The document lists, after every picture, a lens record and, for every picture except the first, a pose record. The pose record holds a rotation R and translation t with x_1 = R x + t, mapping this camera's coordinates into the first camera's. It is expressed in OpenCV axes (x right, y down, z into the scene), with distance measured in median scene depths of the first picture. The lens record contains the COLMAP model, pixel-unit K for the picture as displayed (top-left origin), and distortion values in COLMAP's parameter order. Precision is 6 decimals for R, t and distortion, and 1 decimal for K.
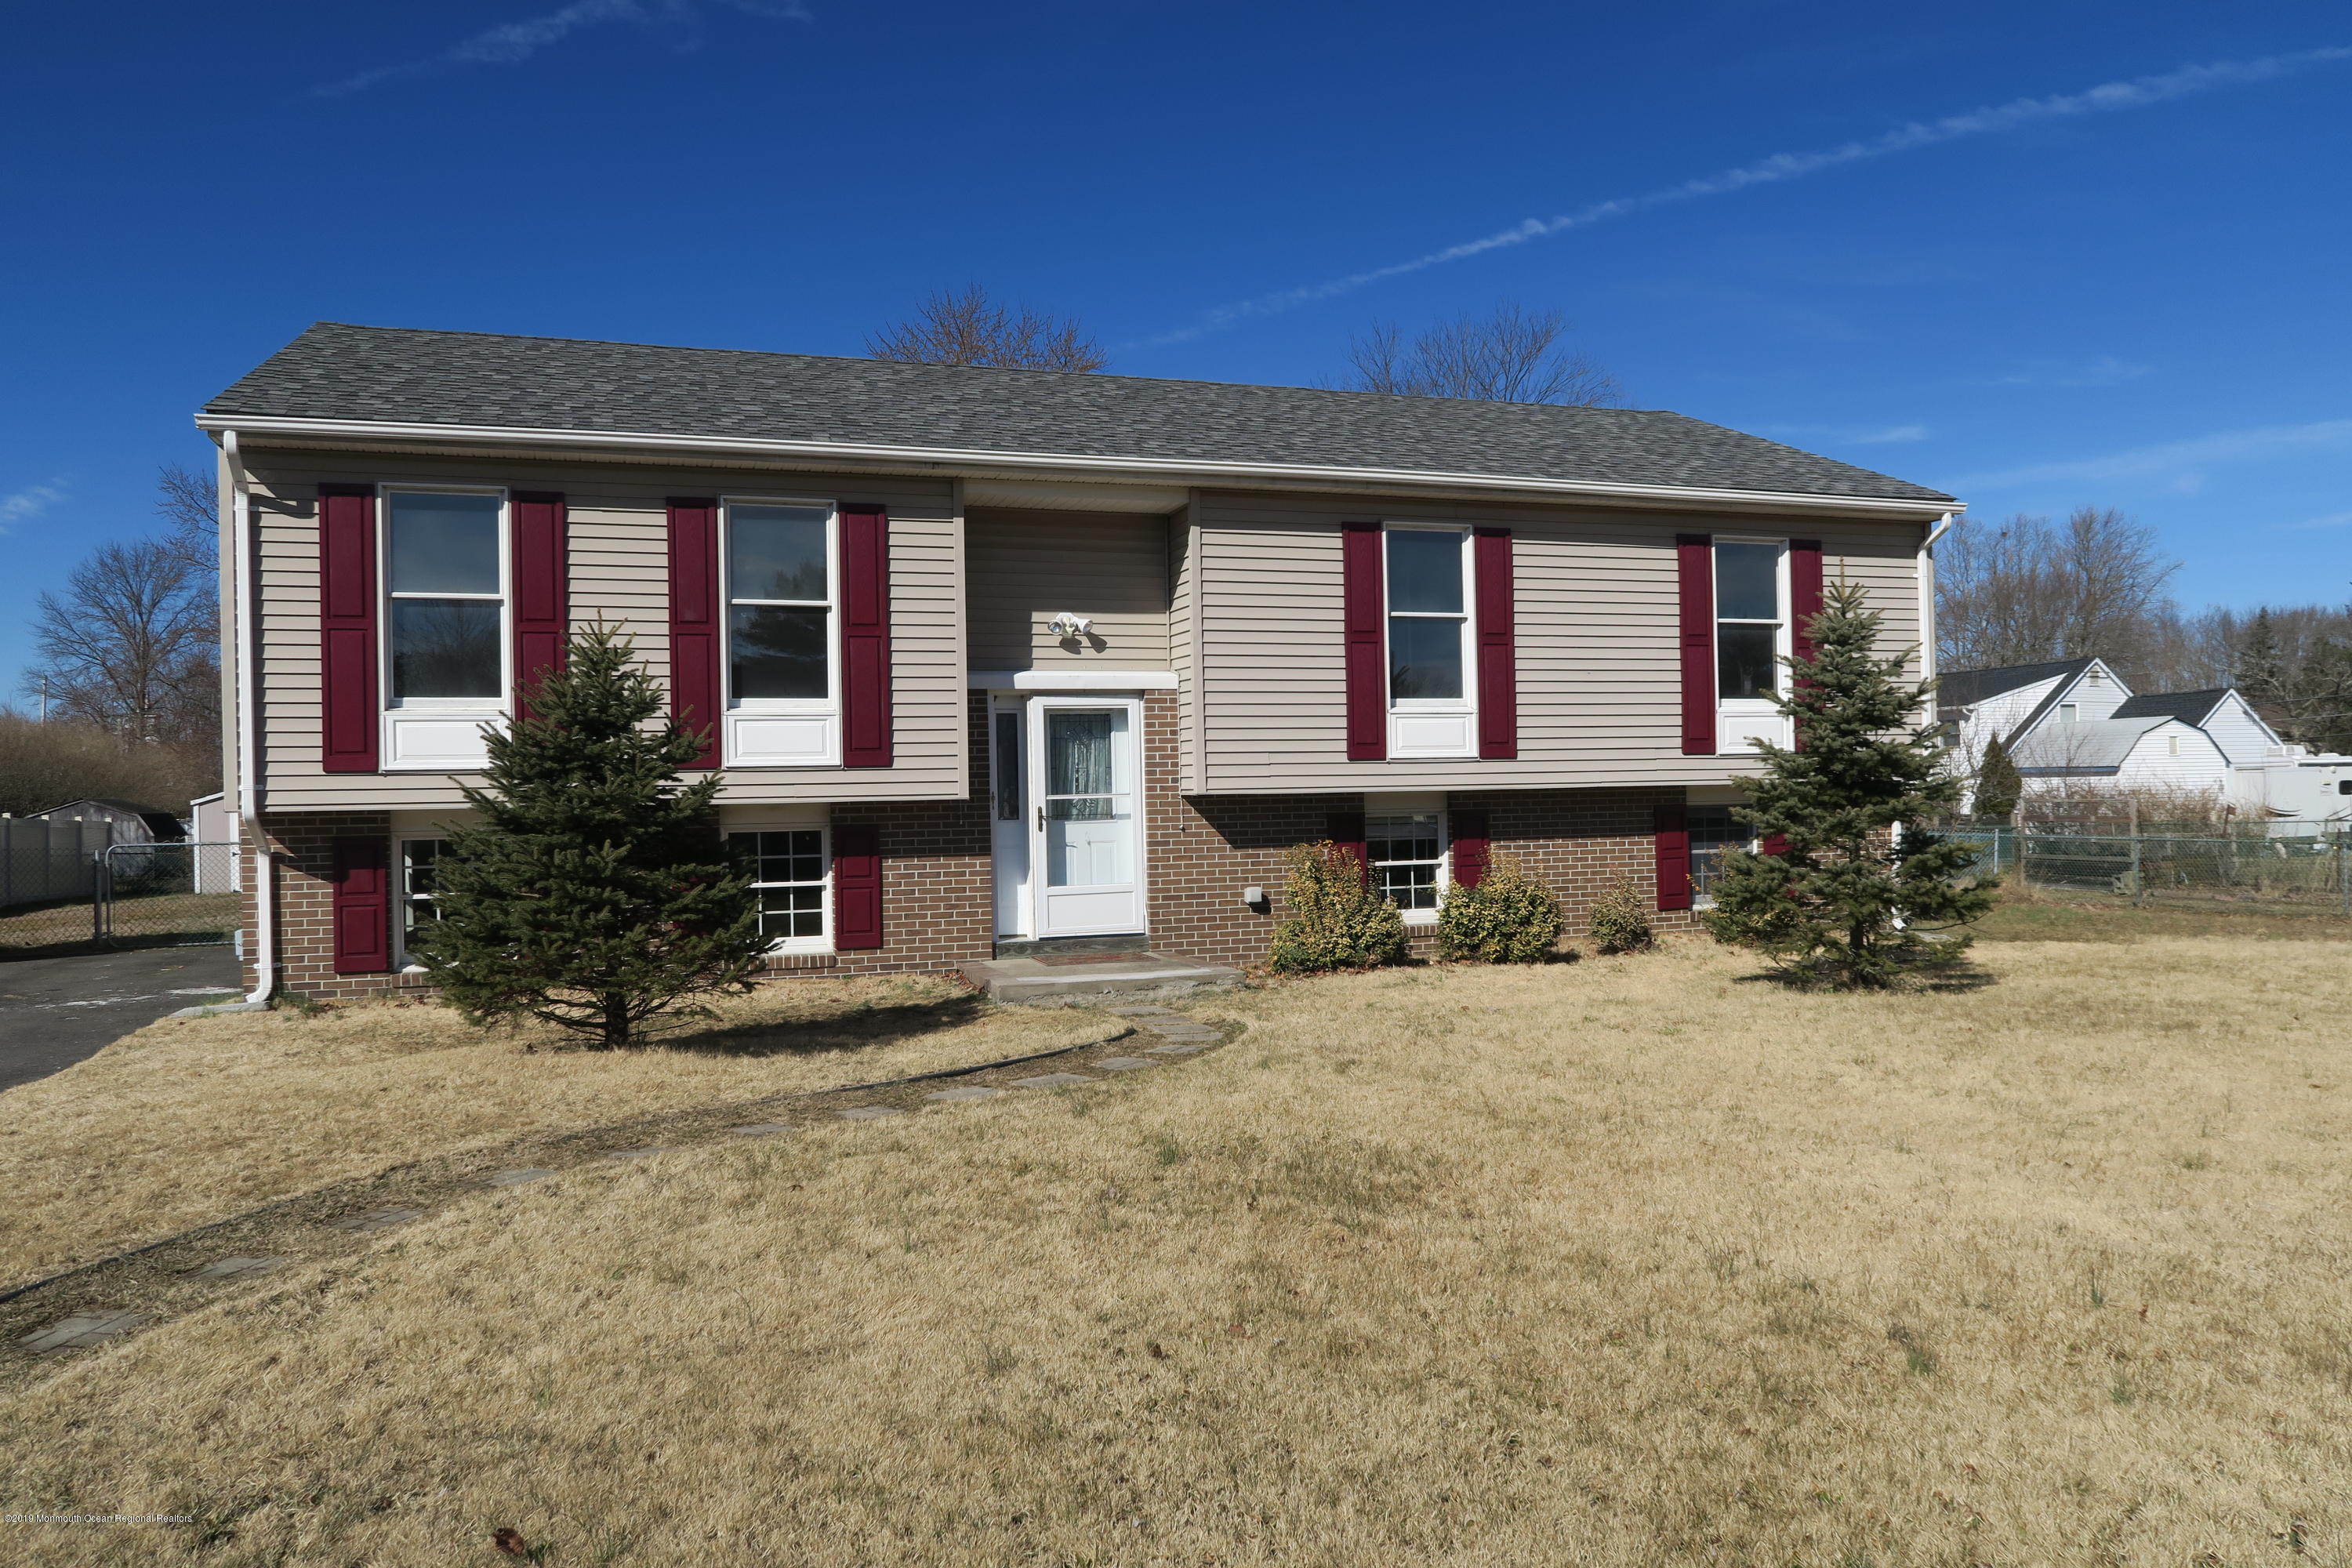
lens RADIAL K [[1620.0, 0, 1163.9], [0, 1620.0, 787.6], [0, 0, 1]] dist [-0.025598, 0.006268]
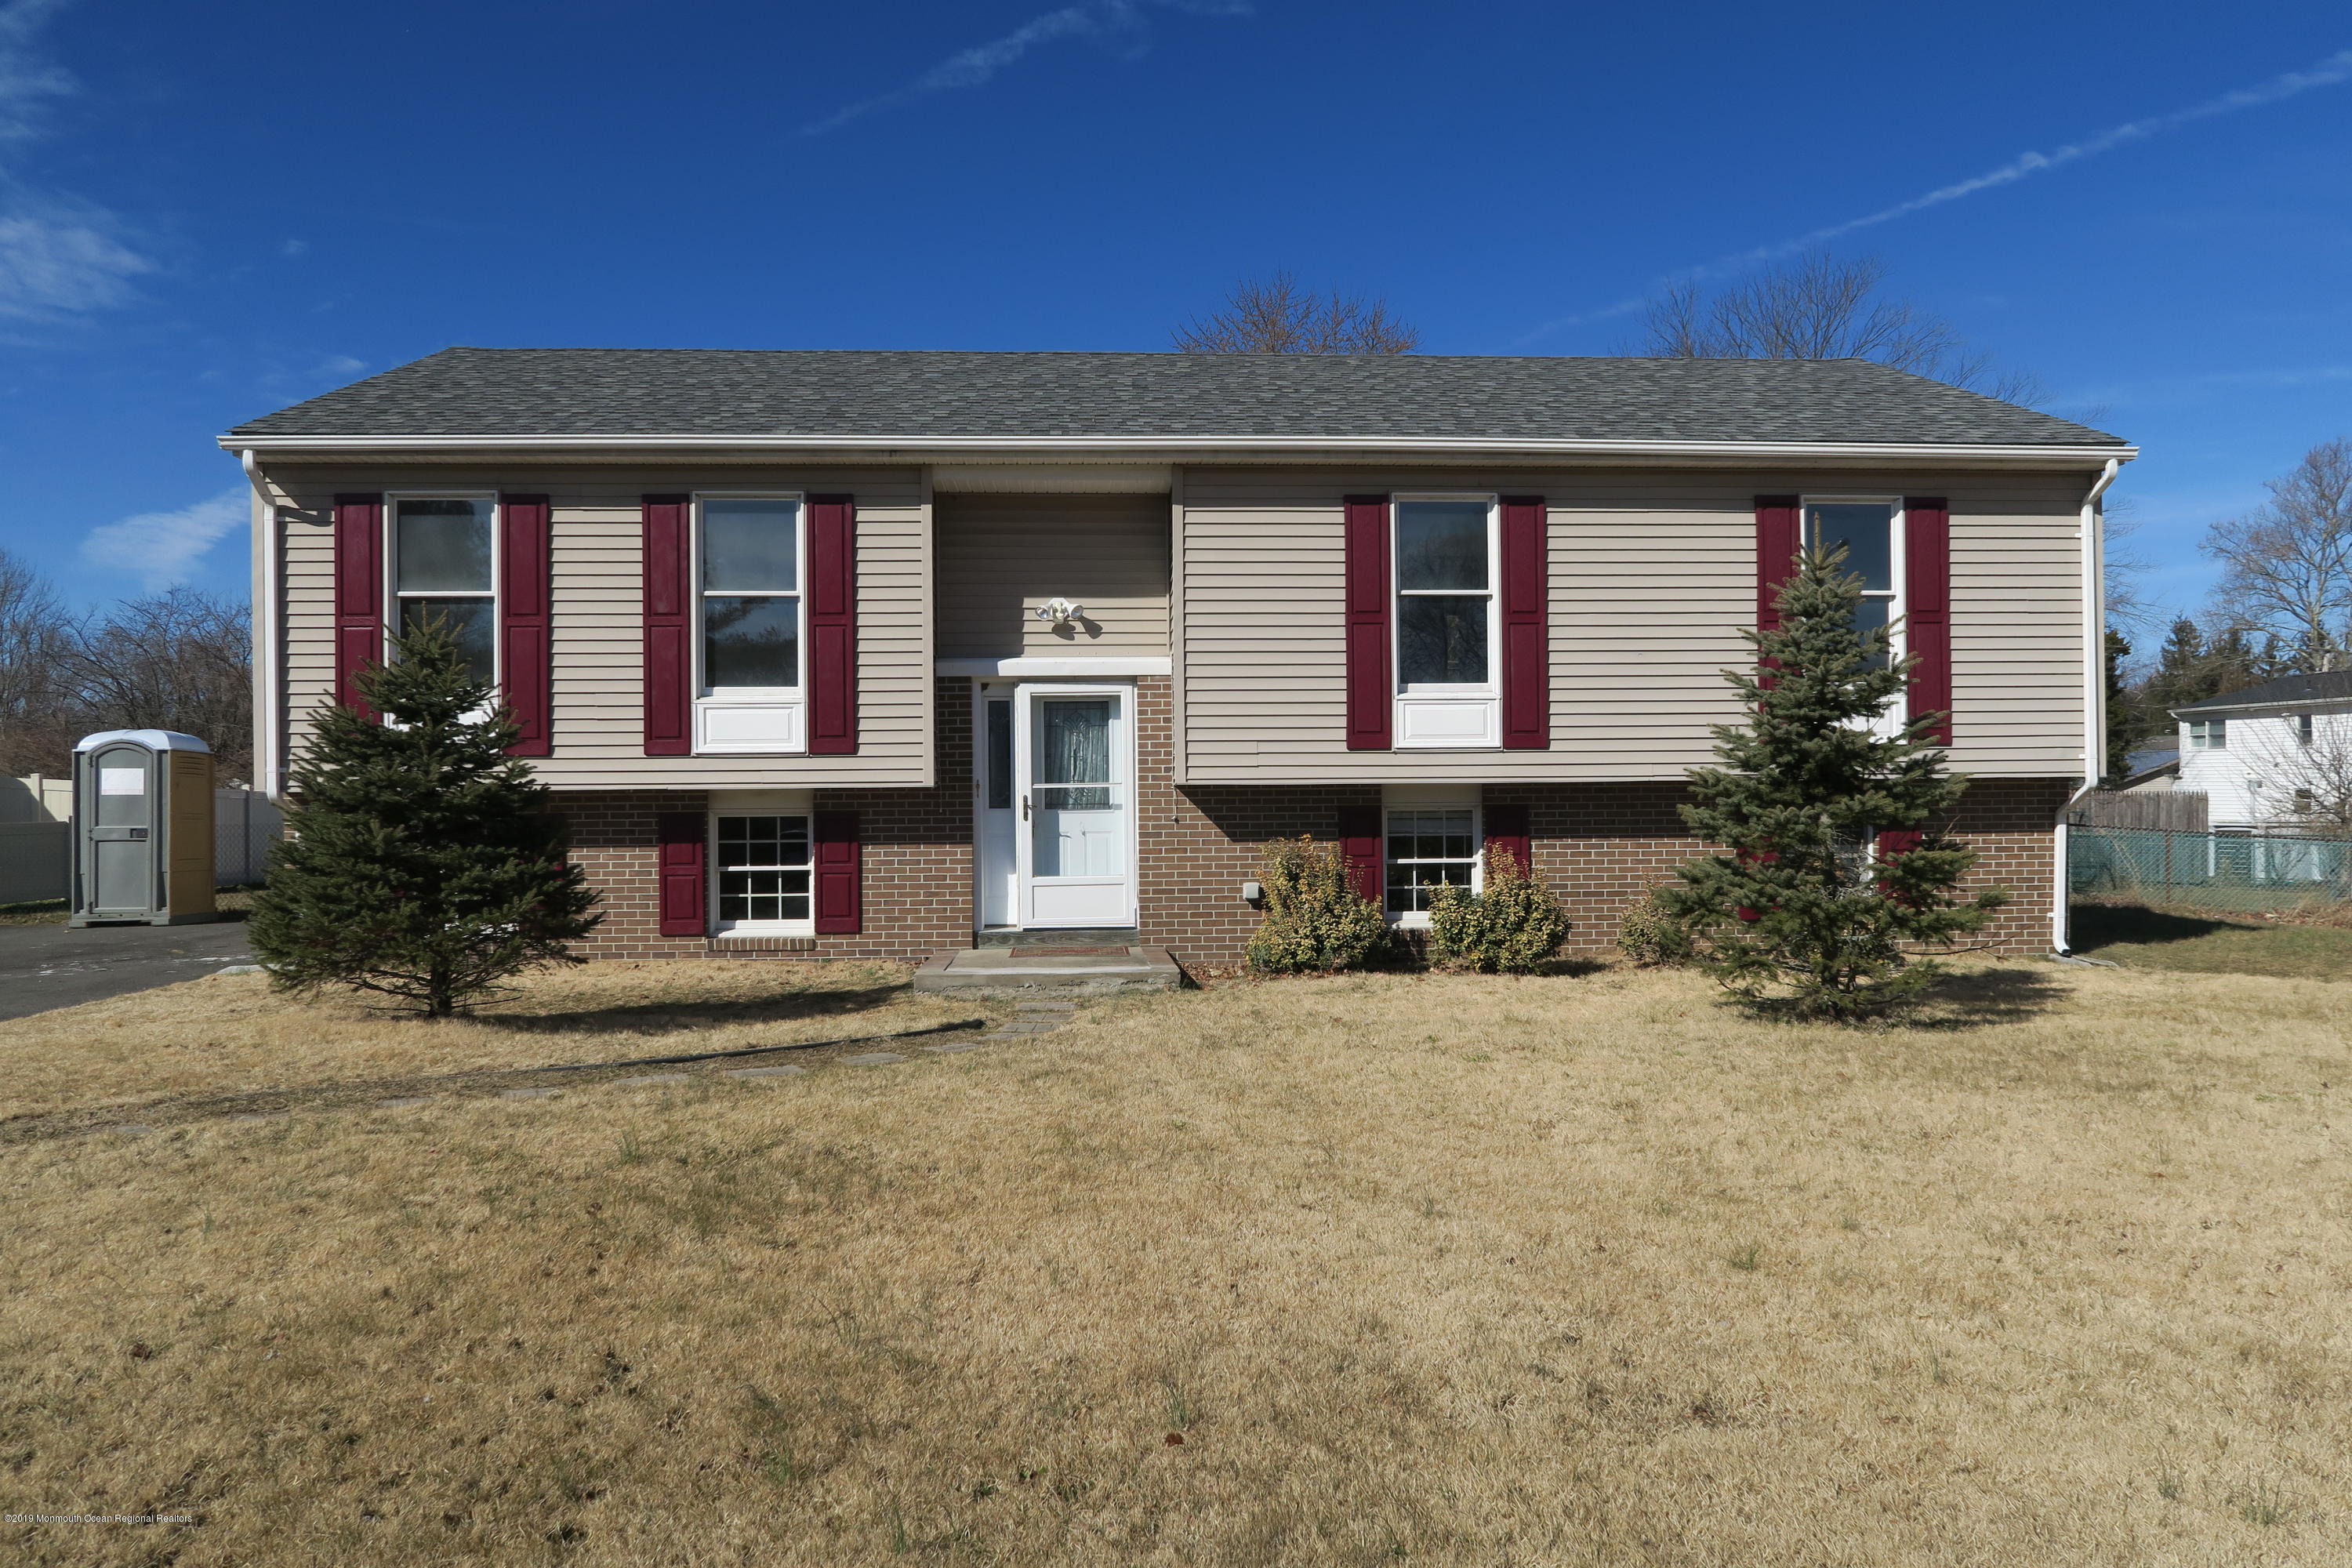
lens RADIAL K [[1620.0, 0, 1163.9], [0, 1620.0, 787.6], [0, 0, 1]] dist [-0.025598, 0.006268]
pose [[0.965897, 0.010849, -0.258701, 0.259135], [-0.008696, 0.999917, 0.009465, -0.003043], [0.258782, -0.006893, 0.965911, 0.069329]]
